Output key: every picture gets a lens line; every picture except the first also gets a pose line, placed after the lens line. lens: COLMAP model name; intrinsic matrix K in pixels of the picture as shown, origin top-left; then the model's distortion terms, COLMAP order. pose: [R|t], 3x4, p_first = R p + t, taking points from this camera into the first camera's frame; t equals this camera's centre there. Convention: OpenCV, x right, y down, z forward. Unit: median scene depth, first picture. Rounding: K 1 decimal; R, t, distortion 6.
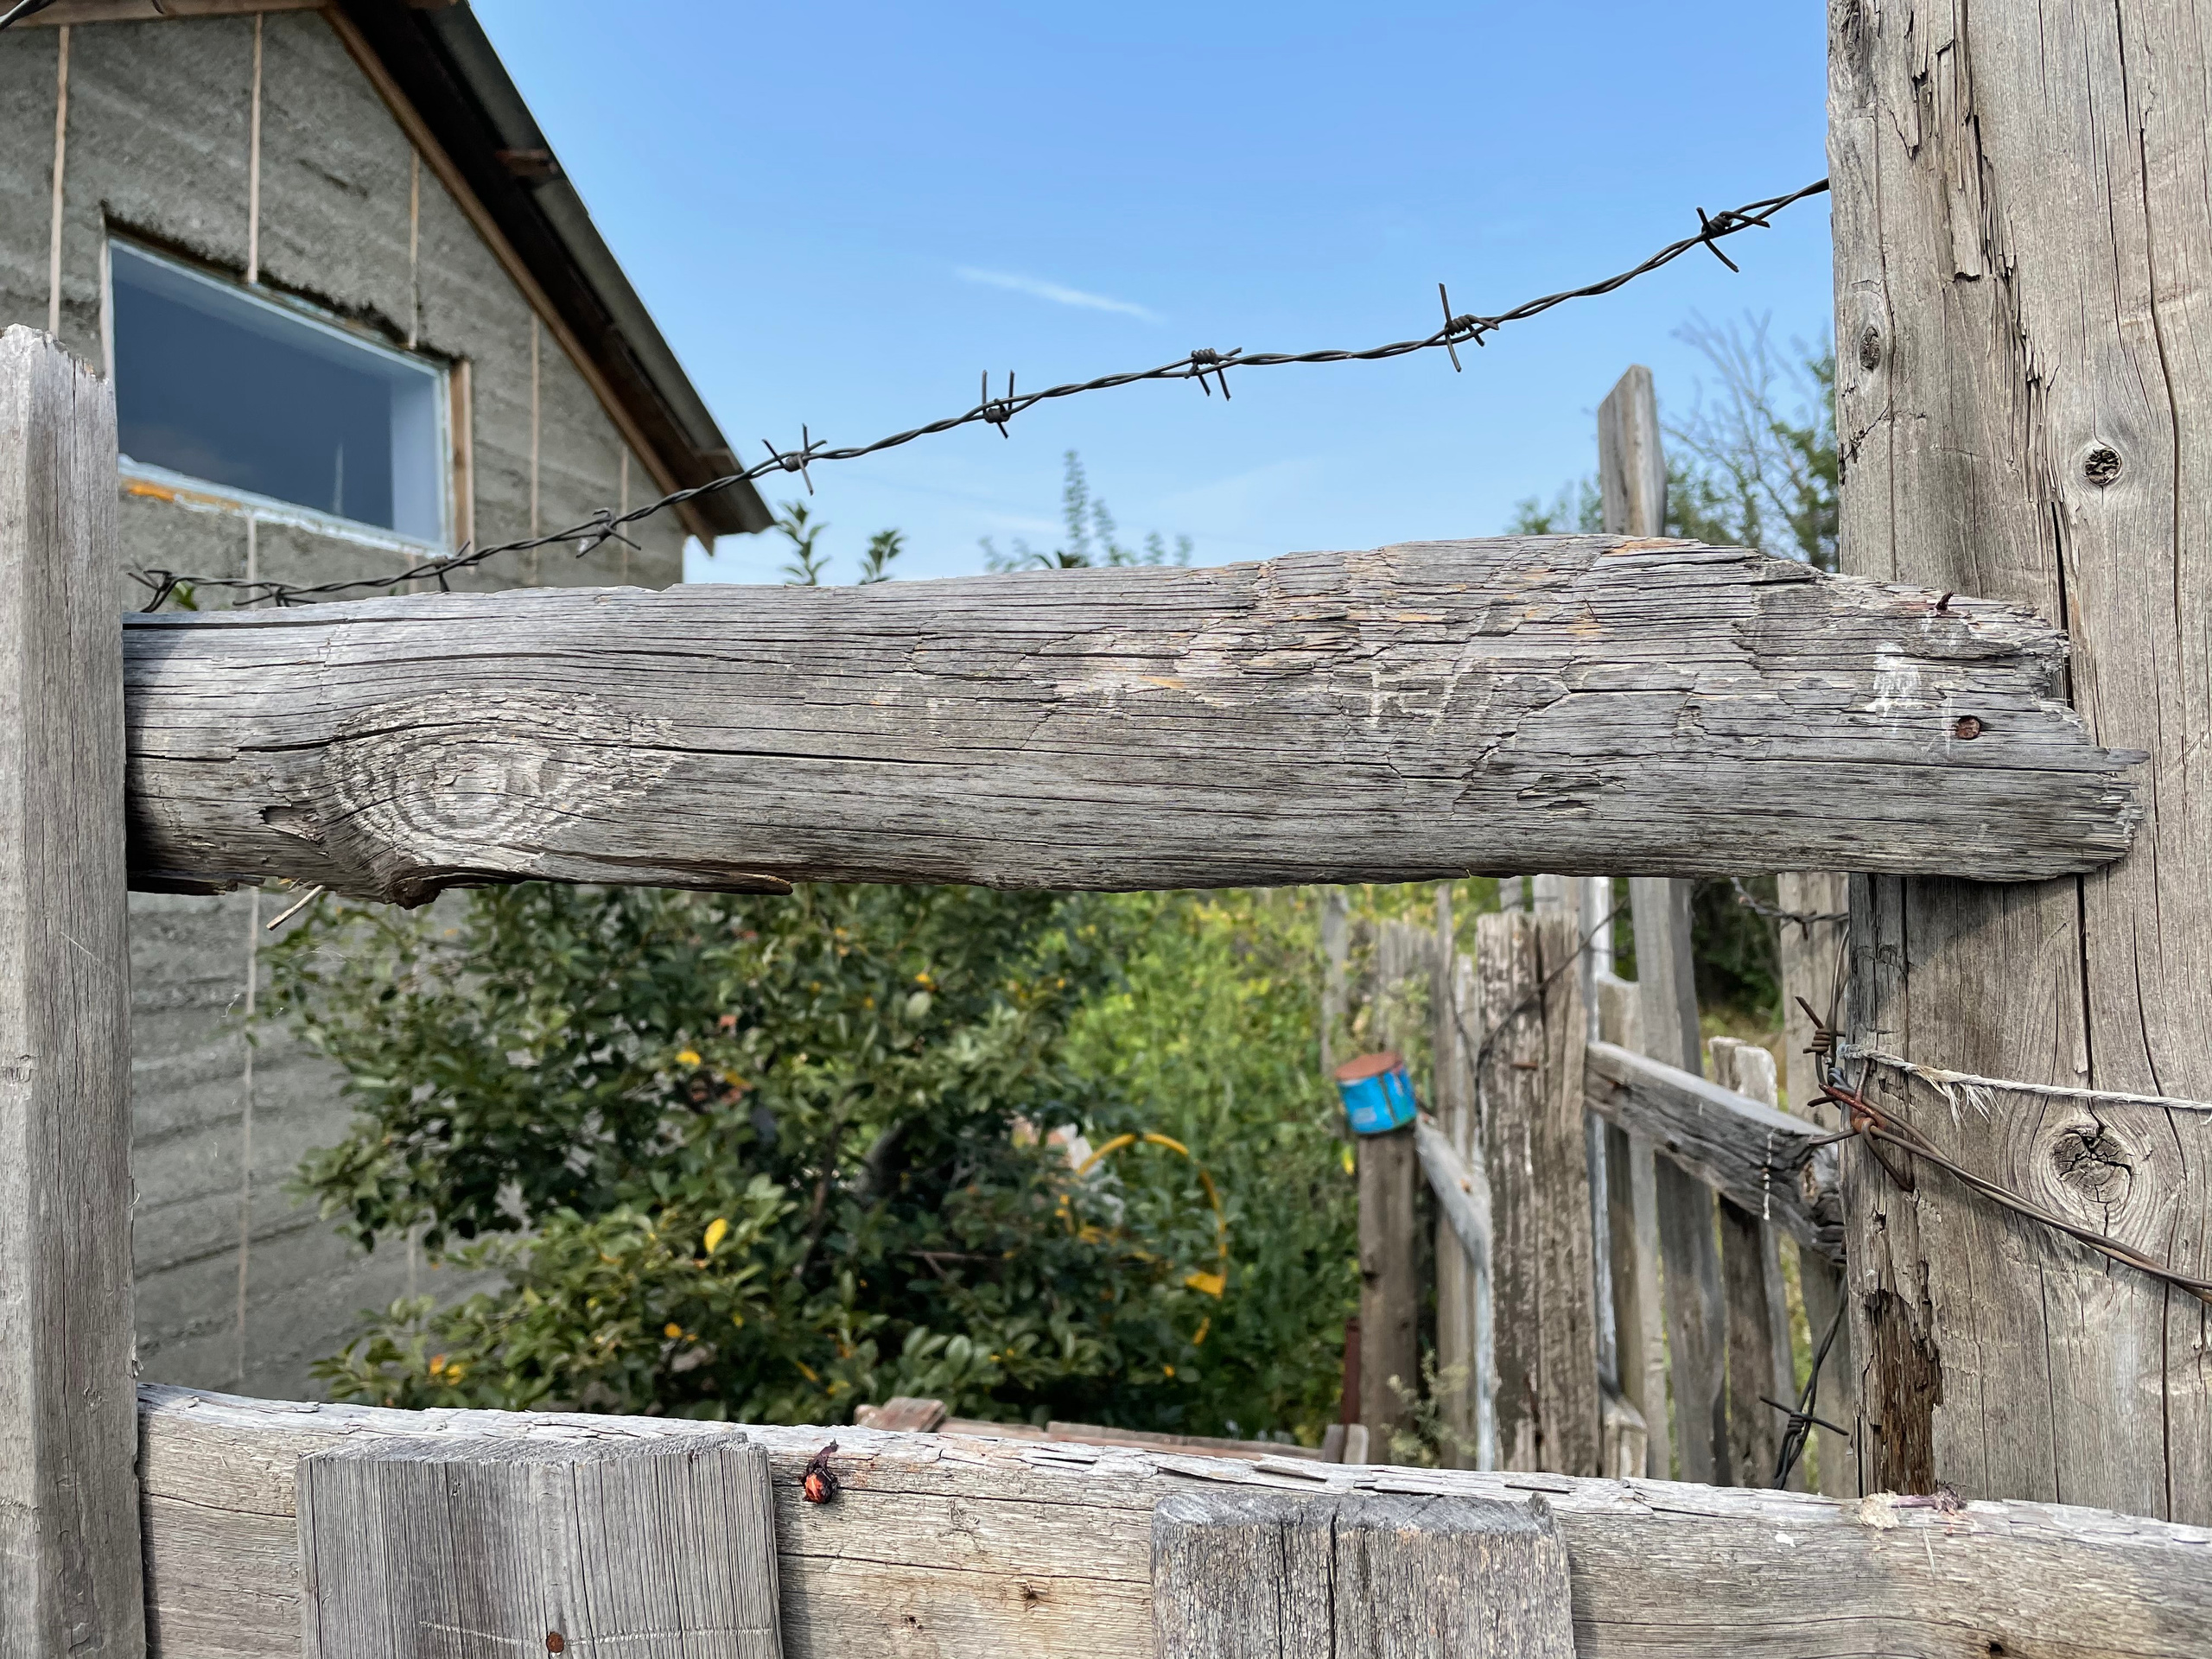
lens RADIAL K [[1645.4, 0, 1108.5], [0, 1645.4, 836.6], [0, 0, 1]] dist [0.068018, -0.086921]
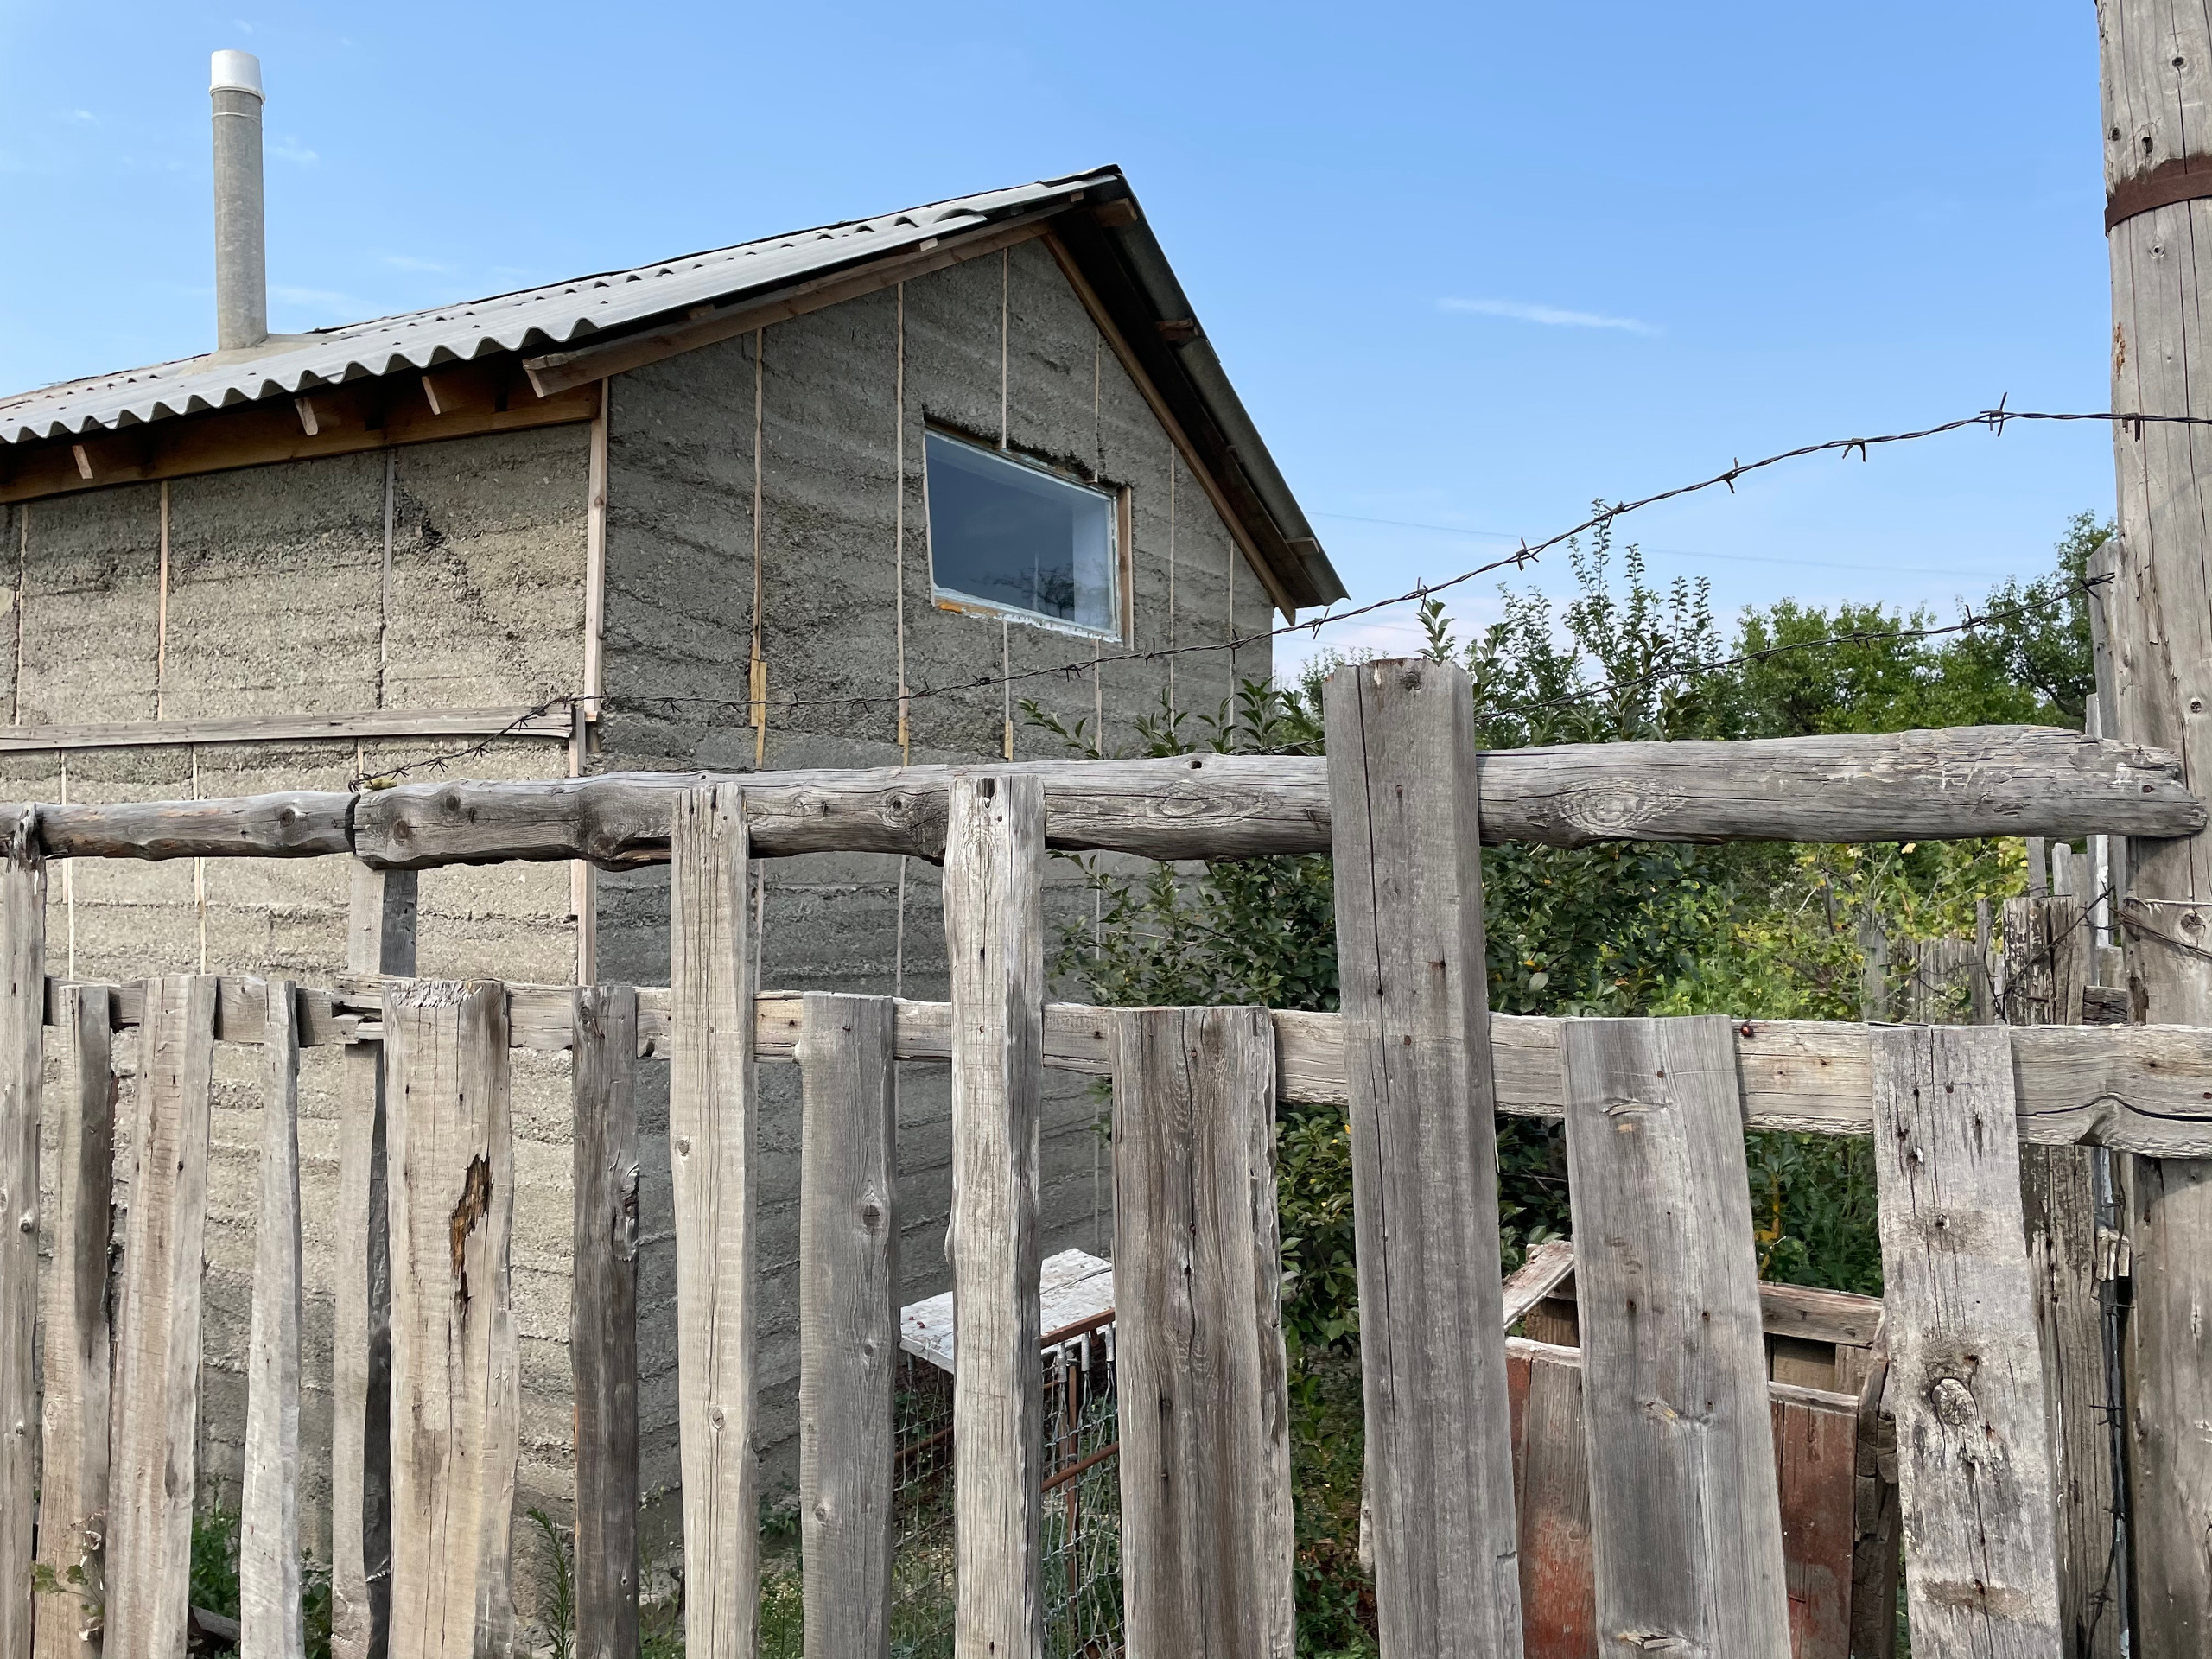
lens RADIAL K [[1645.4, 0, 1106.8], [0, 1645.4, 814.4], [0, 0, 1]] dist [0.068018, -0.086921]
pose [[0.959216, -0.001314, -0.282672, -0.394263], [-0.008088, 0.999452, -0.032091, 0.081036], [0.282559, 0.033068, 0.958680, -2.082546]]
